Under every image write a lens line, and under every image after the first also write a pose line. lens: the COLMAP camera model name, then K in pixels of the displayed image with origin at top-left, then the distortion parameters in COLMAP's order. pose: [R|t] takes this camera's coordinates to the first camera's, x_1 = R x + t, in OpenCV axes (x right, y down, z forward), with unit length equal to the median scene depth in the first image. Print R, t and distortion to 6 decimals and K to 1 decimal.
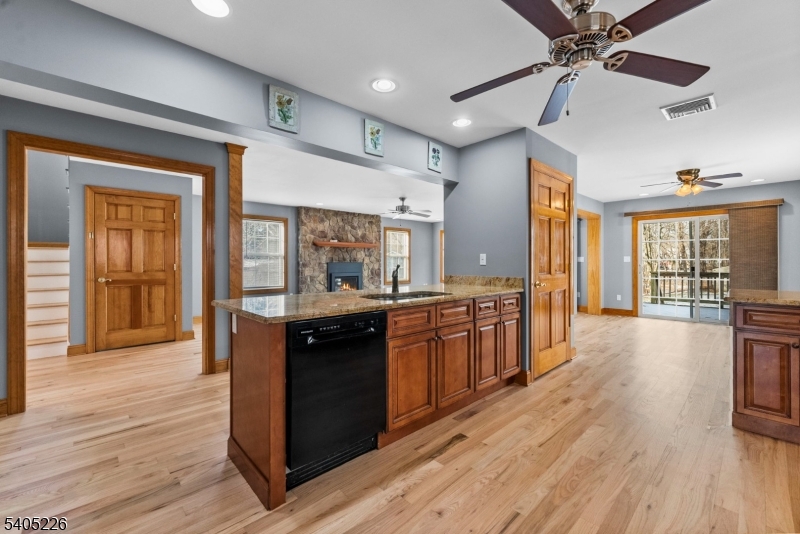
lens RADIAL K [[330.4, 0, 401.9], [0, 330.4, 262.3], [0, 0, 1]] dist [-0.000531, 0.000494]
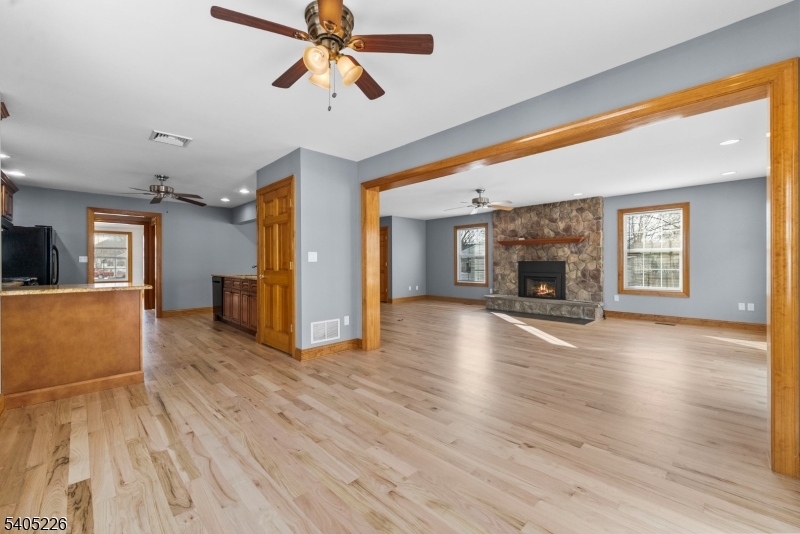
lens RADIAL K [[330.4, 0, 405.6], [0, 330.4, 265.1], [0, 0, 1]] dist [-0.000531, 0.000494]
pose [[0.033681, 0.005519, -0.999417, 1.597400], [0.000114, 0.999985, 0.005526, 0.013025], [0.999433, -0.000300, 0.033679, 1.365807]]
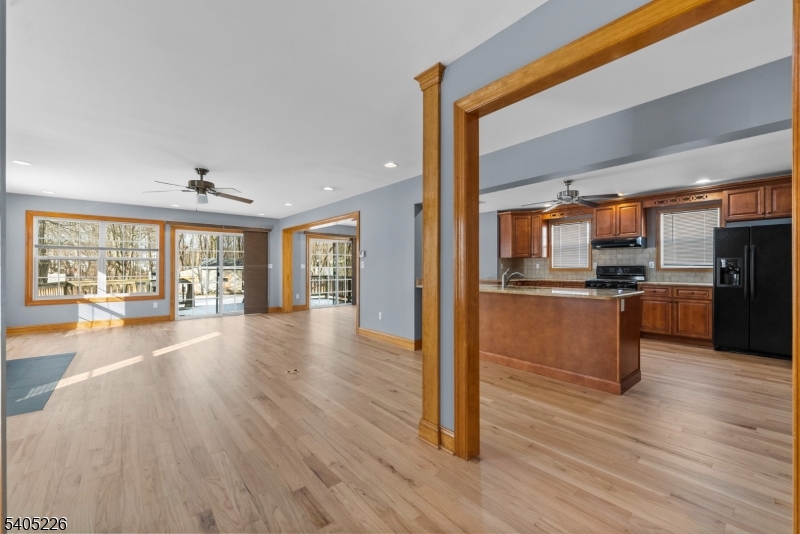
lens RADIAL K [[330.4, 0, 394.4], [0, 330.4, 265.7], [0, 0, 1]] dist [-0.000531, 0.000494]
pose [[0.055923, 0.011350, 0.998371, -1.105488], [0.003096, 0.999929, -0.011541, 0.007239], [-0.998430, 0.003736, 0.055884, 1.027755]]
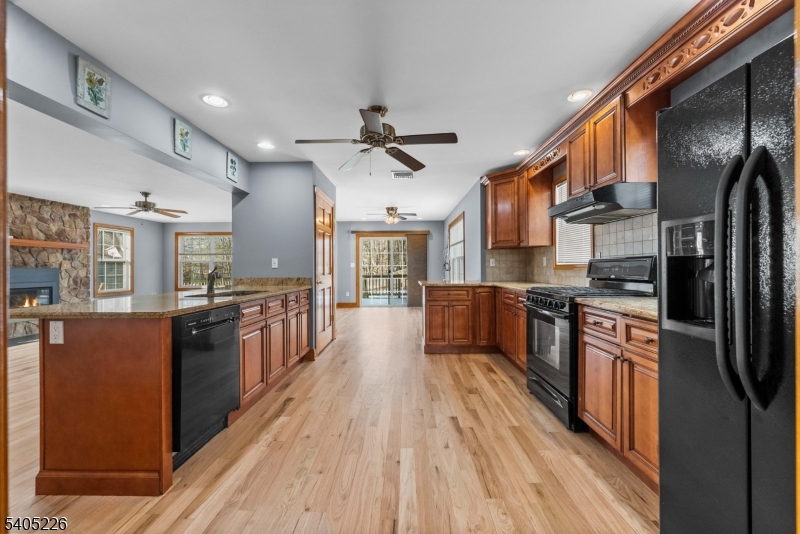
lens RADIAL K [[330.4, 0, 395.0], [0, 330.4, 270.3], [0, 0, 1]] dist [-0.000531, 0.000494]
pose [[0.705214, -0.005128, 0.708976, -0.267331], [0.004405, 0.999986, 0.002851, 0.013575], [-0.708981, 0.001112, 0.705227, -0.120207]]
